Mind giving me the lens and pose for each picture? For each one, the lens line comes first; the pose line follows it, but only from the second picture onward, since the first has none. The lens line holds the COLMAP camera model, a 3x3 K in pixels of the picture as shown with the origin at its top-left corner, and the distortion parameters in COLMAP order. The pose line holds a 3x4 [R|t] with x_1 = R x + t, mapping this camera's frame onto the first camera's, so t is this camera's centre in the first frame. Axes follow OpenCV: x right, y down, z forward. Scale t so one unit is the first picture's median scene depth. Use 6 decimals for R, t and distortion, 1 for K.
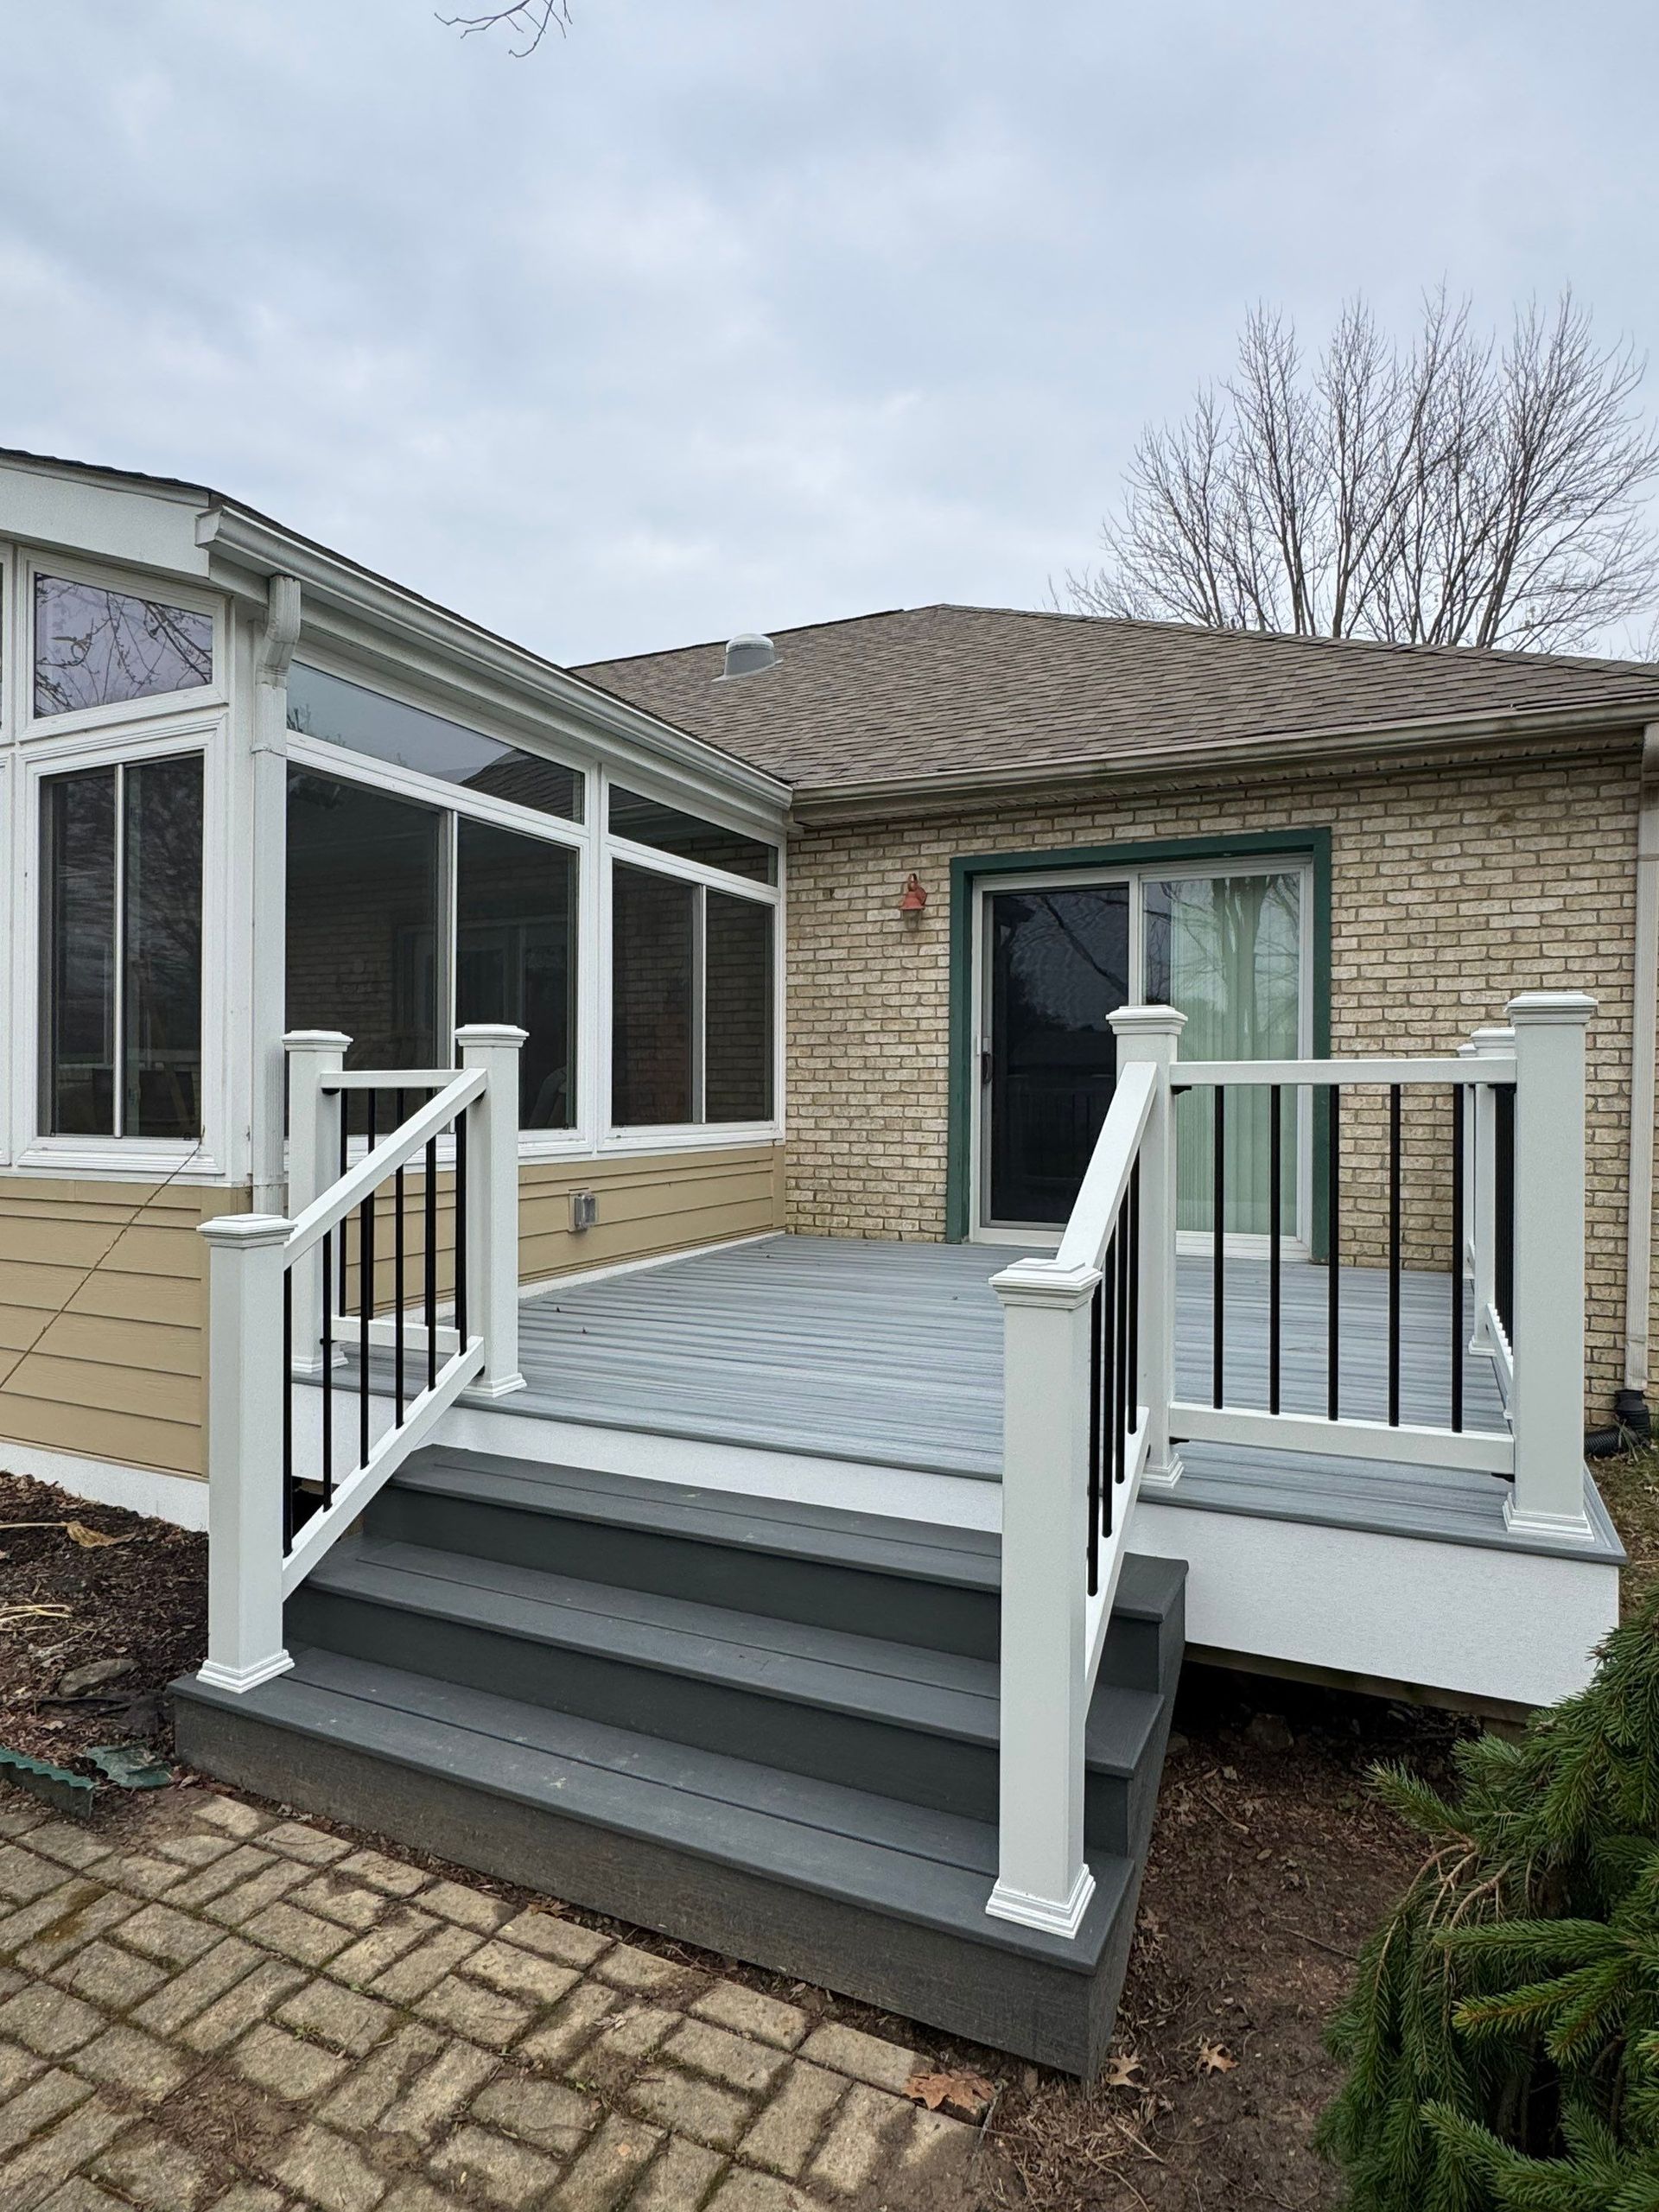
lens RADIAL K [[1236.8, 0, 833.3], [0, 1236.8, 1105.7], [0, 0, 1]] dist [-0.003387, 0.000672]
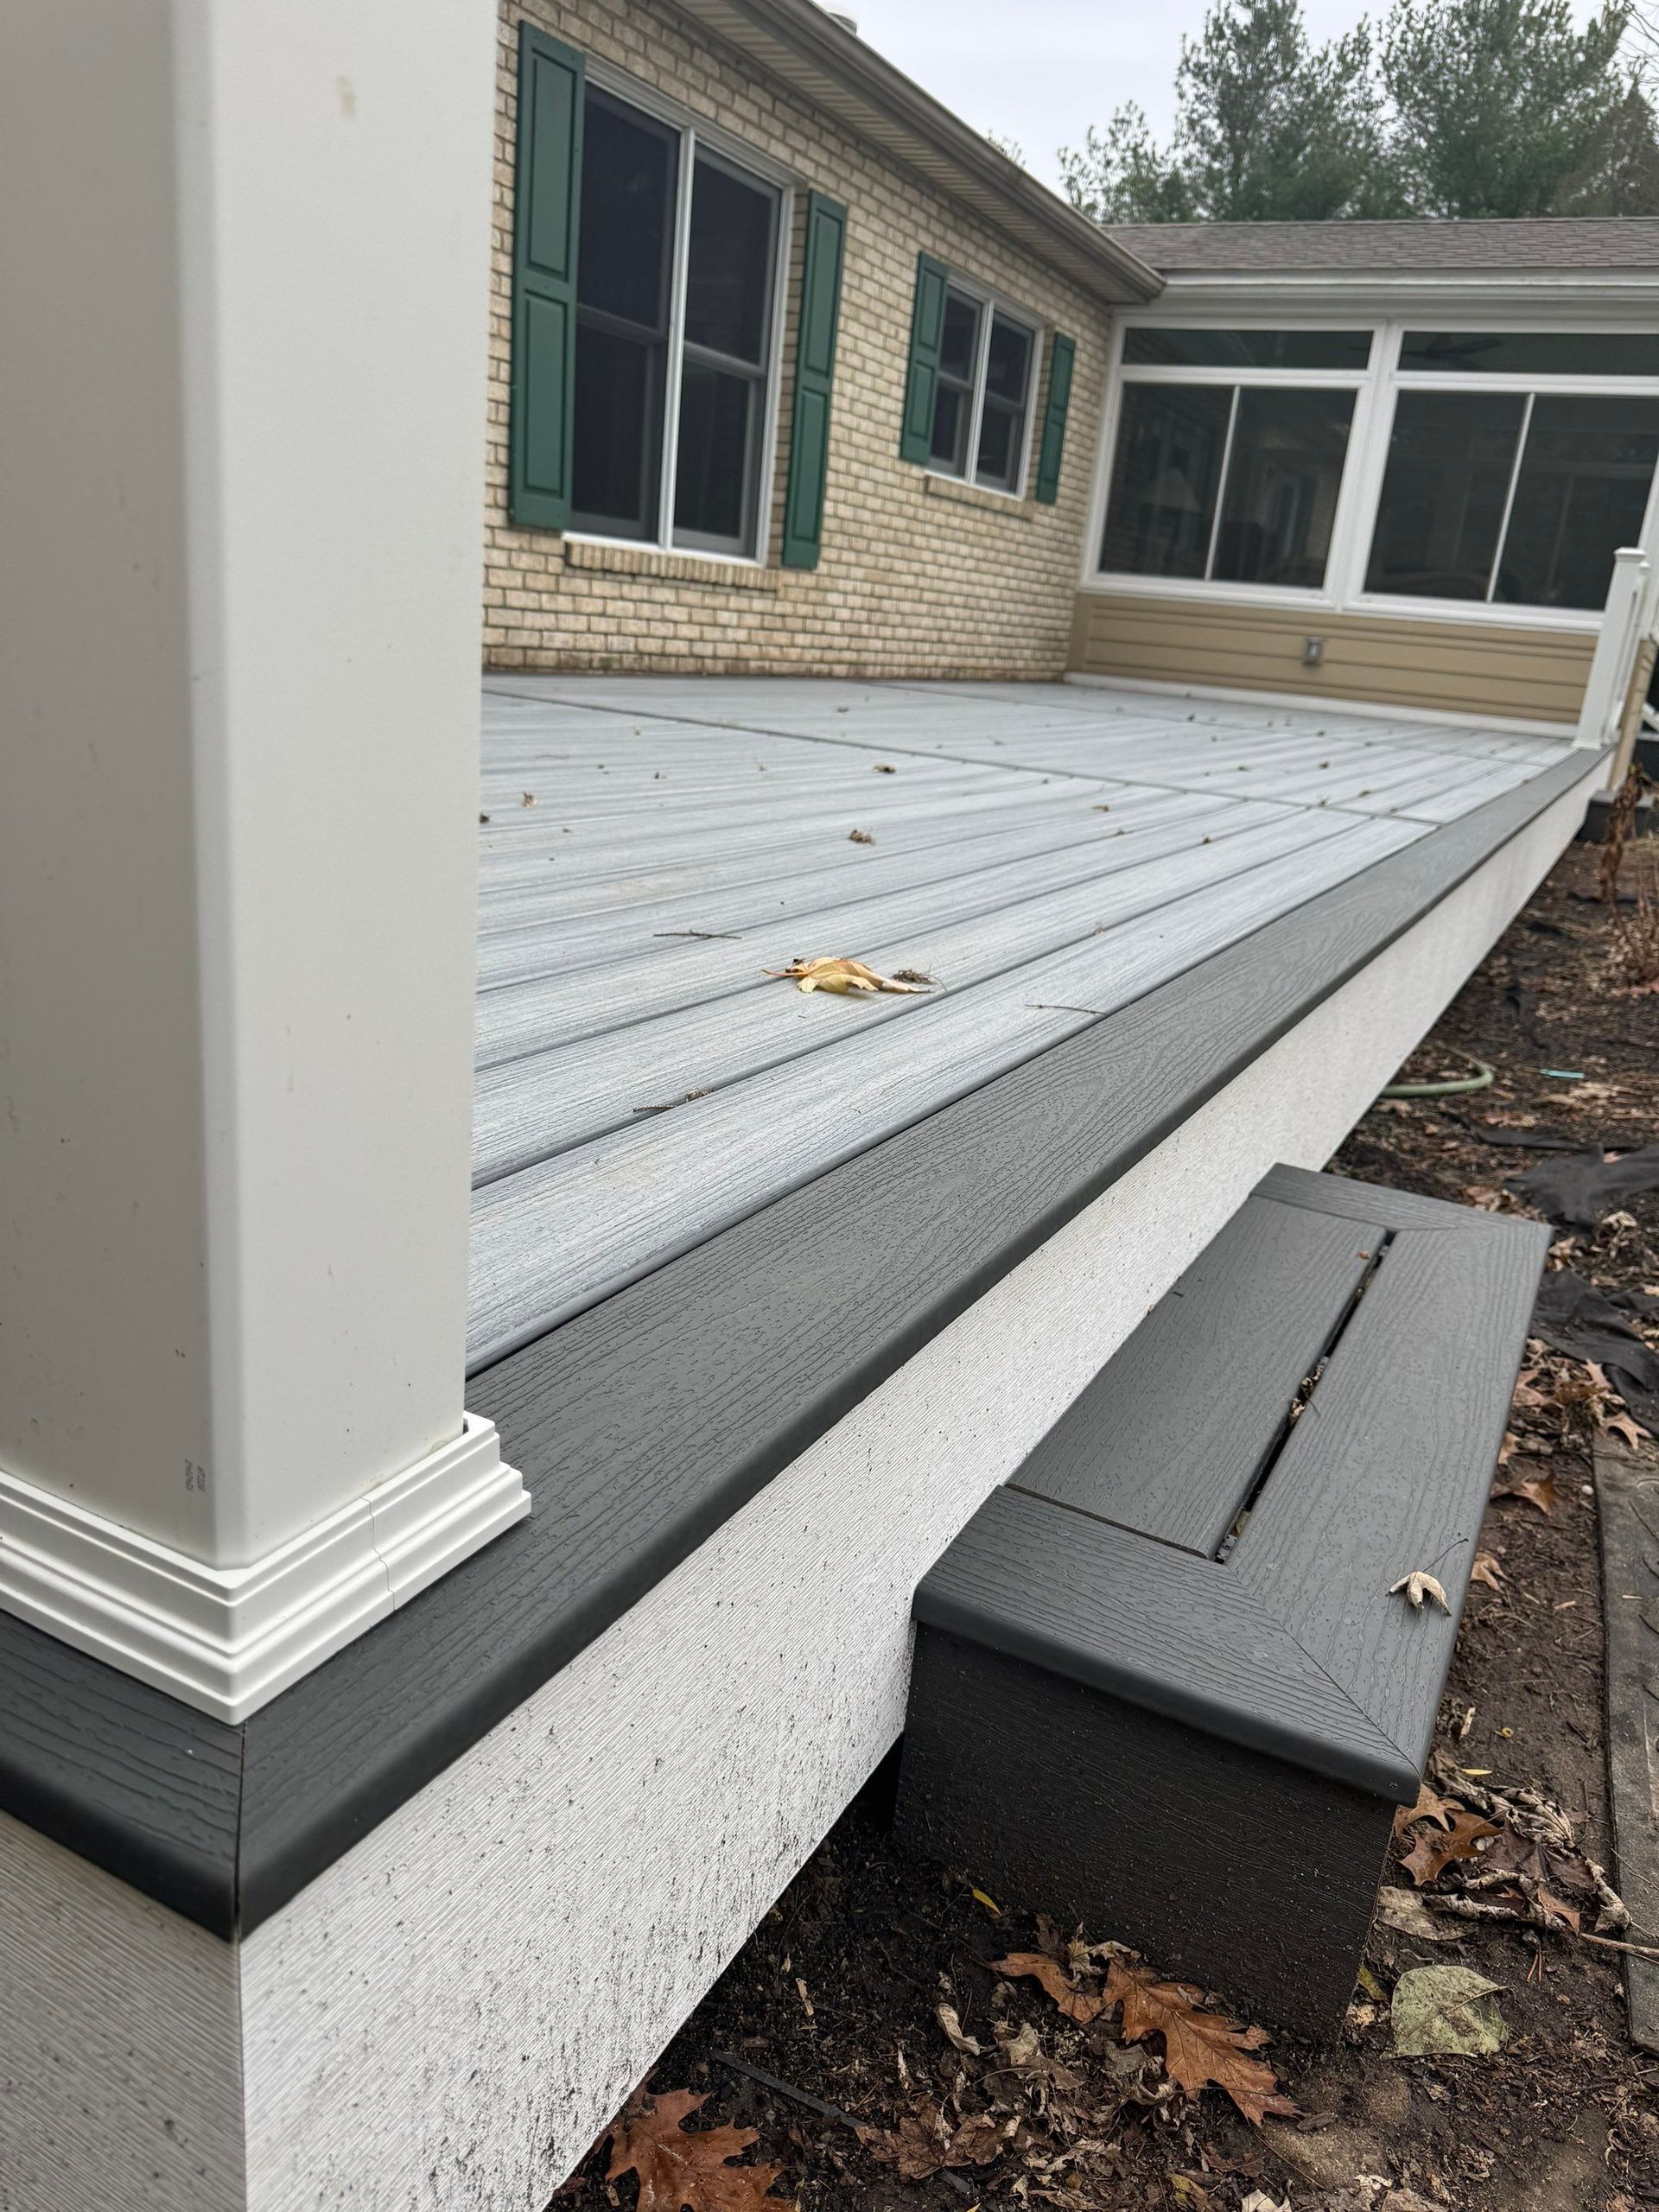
lens RADIAL K [[1593.8, 0, 816.3], [0, 1593.8, 1116.8], [0, 0, 1]] dist [0.010167, -0.012443]
pose [[-0.038443, 0.290439, -0.956121, 1.764130], [-0.100493, 0.950854, 0.292880, 0.113027], [0.994195, 0.107342, -0.007367, 0.454041]]
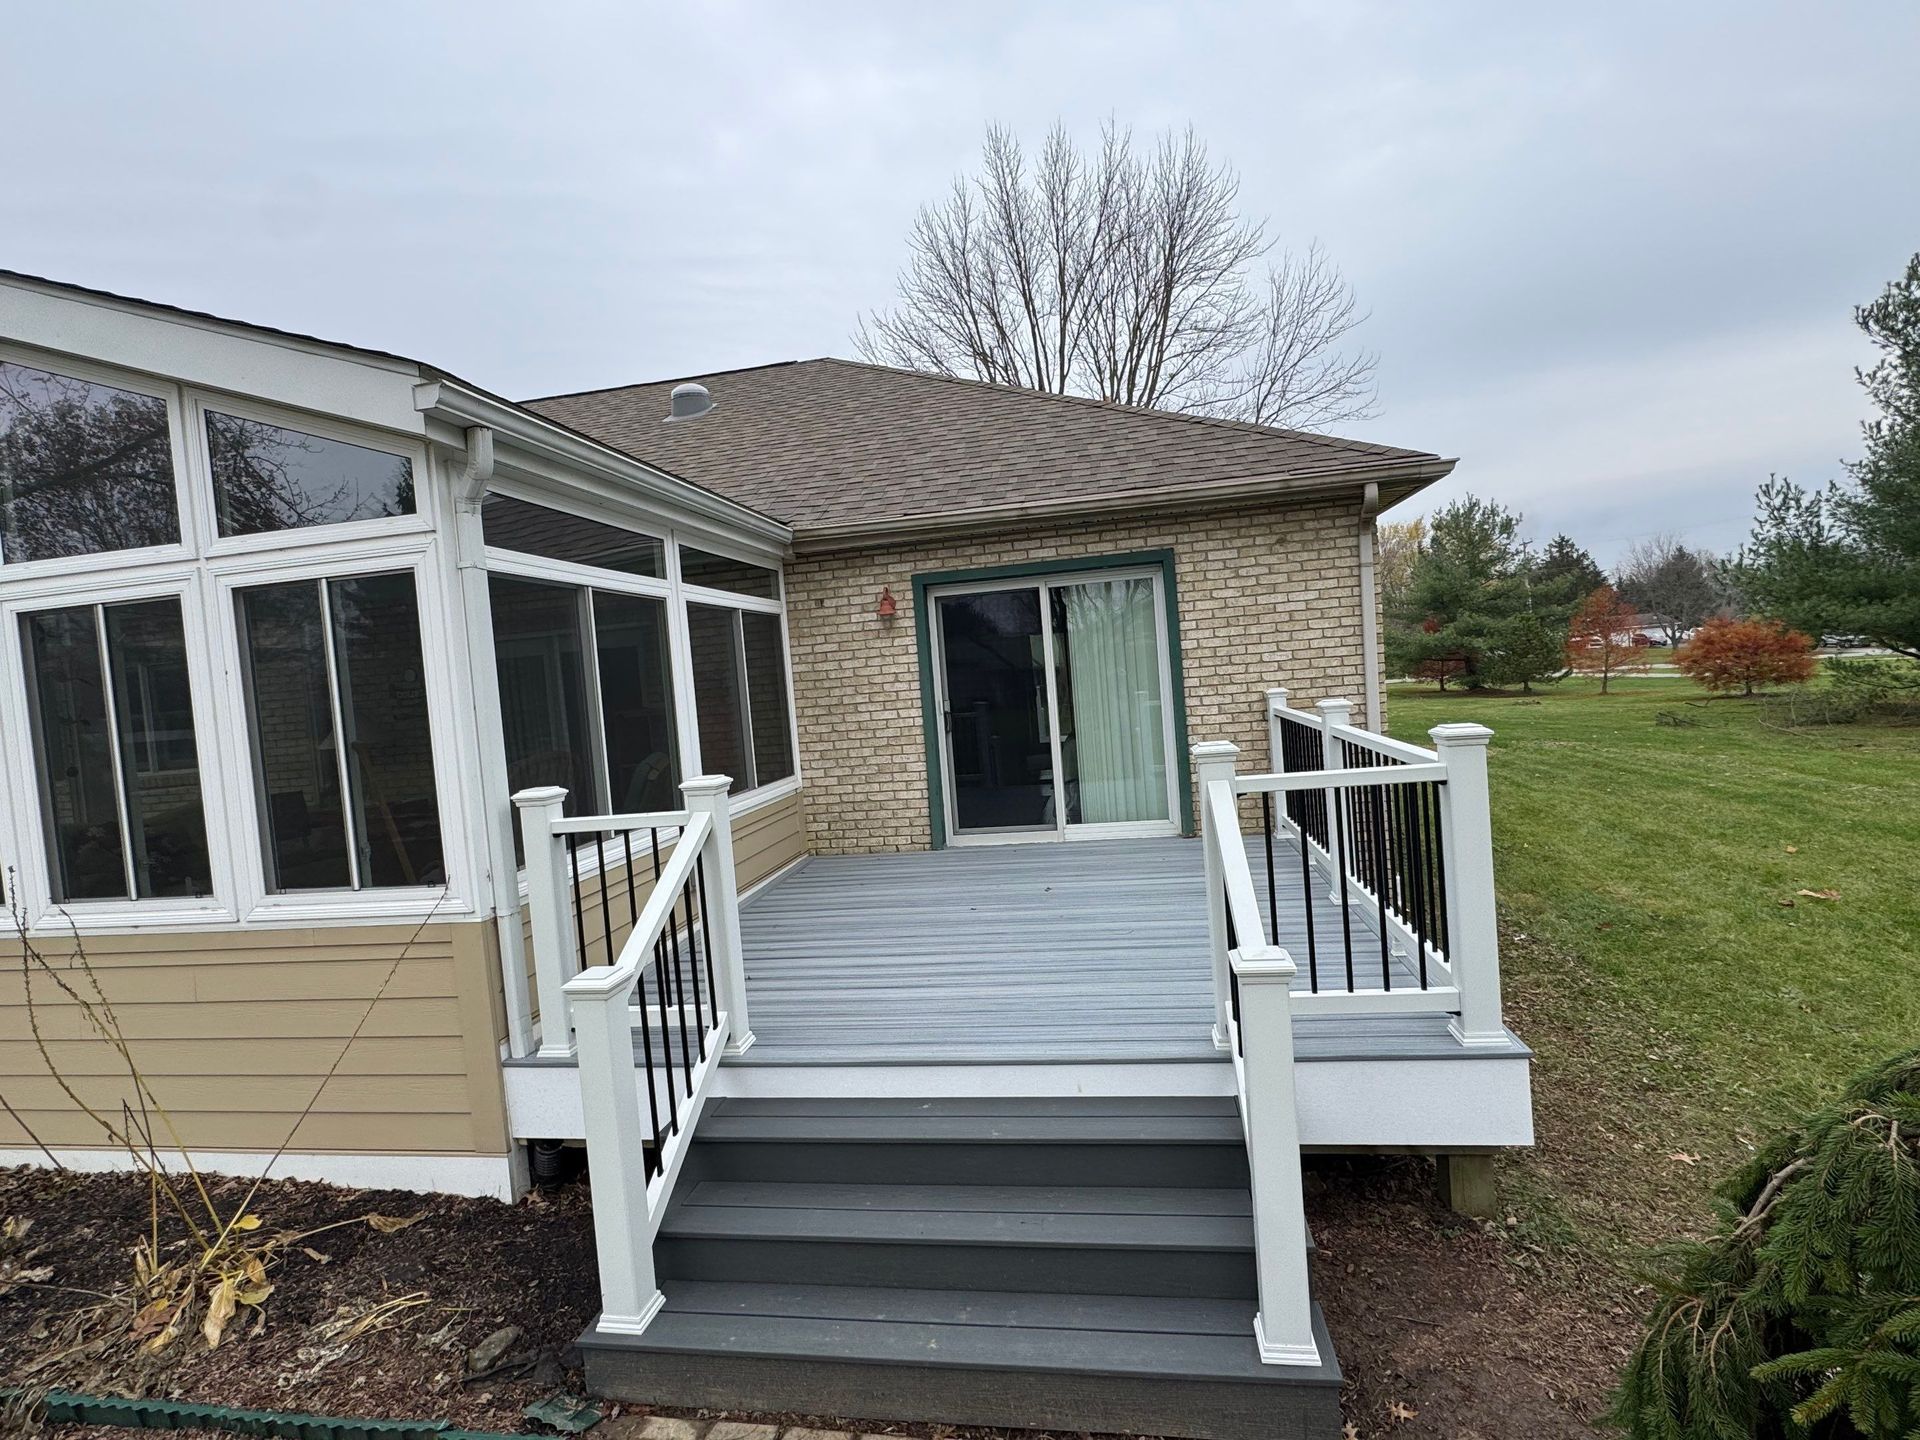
lens RADIAL K [[916.1, 0, 950.4], [0, 916.1, 722.7], [0, 0, 1]] dist [-0.001049, -0.001482]
pose [[0.961094, -0.095810, 0.259074, -0.171894], [0.088041, 0.995254, 0.041454, -0.087740], [-0.261816, -0.017032, 0.964967, -0.005192]]
